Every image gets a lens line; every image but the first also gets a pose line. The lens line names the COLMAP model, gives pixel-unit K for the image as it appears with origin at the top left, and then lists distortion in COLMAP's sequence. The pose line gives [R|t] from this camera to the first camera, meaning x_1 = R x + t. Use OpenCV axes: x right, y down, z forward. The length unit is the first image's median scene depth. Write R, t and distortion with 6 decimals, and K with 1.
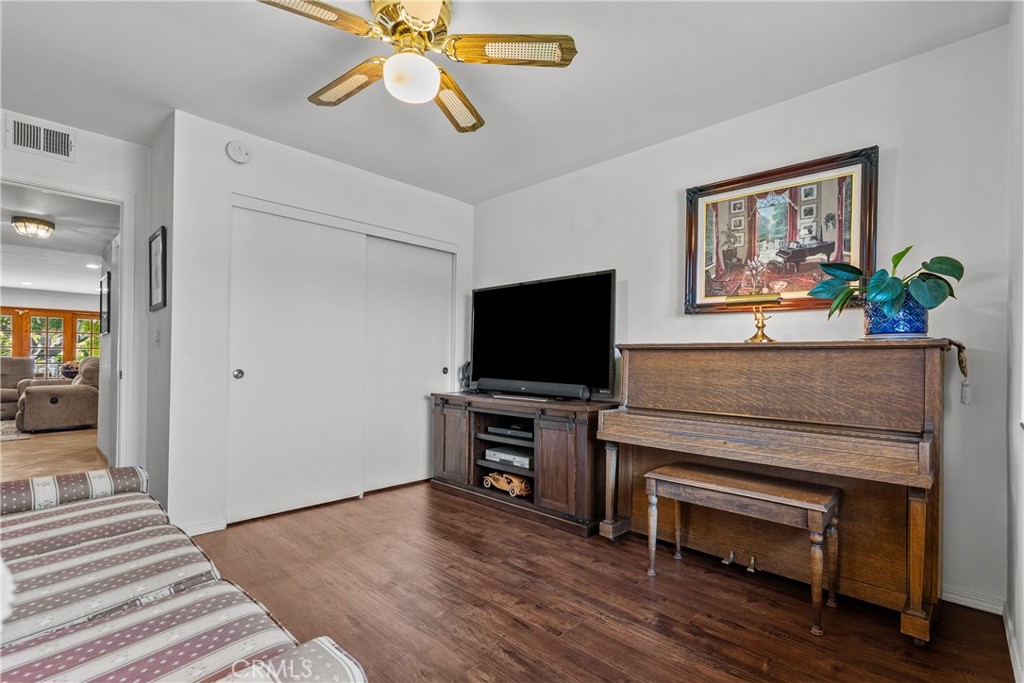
lens RADIAL K [[467.2, 0, 504.2], [0, 467.2, 356.1], [0, 0, 1]] dist [-0.002721, 0.000602]
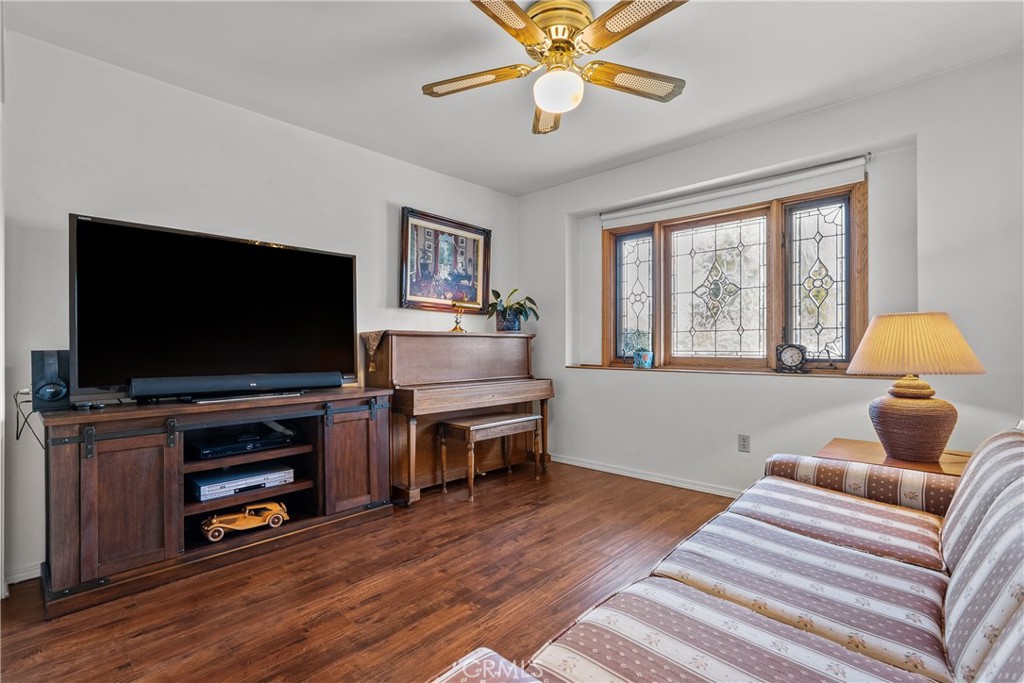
lens RADIAL K [[467.2, 0, 513.8], [0, 467.2, 345.8], [0, 0, 1]] dist [-0.002721, 0.000602]
pose [[-0.018151, -0.006535, 0.999814, -0.943635], [-0.002287, 0.999976, 0.006495, 0.003906], [-0.999833, -0.002169, -0.018166, 0.808225]]
